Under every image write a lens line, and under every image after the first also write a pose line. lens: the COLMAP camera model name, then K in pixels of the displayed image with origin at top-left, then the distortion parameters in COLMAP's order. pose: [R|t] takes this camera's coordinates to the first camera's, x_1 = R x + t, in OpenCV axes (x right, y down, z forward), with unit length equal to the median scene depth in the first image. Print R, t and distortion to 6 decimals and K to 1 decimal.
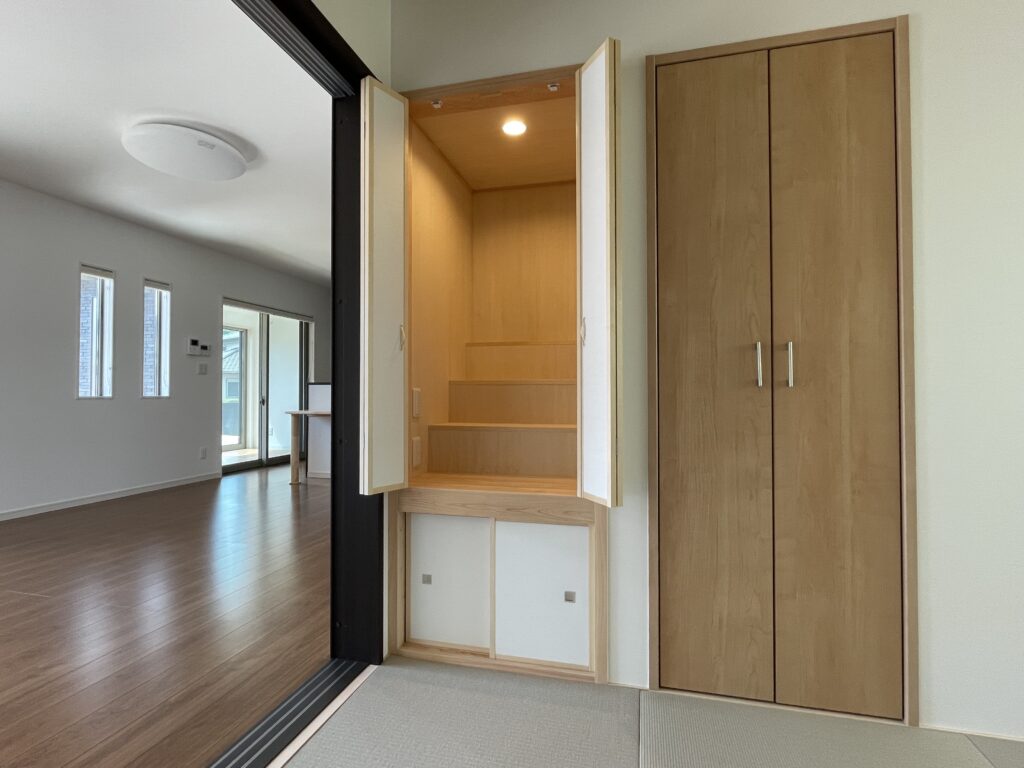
lens RADIAL K [[516.5, 0, 516.0], [0, 516.5, 382.0], [0, 0, 1]] dist [0.001617, 0.000290]
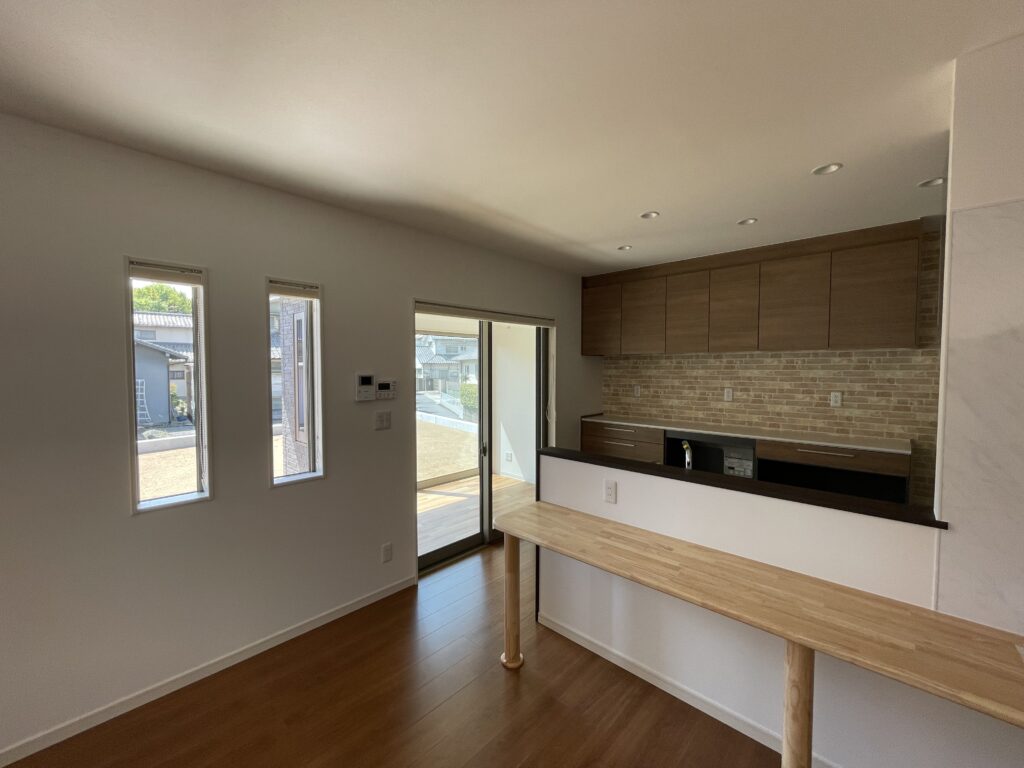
lens RADIAL K [[408.0, 0, 511.9], [0, 408.0, 381.4], [0, 0, 1]] dist [-0.001571, 0.000023]
pose [[0.877215, 0.021651, -0.479609, -0.225536], [0.007235, 0.998273, 0.058296, -0.095665], [0.480043, -0.054608, 0.875543, 0.618864]]
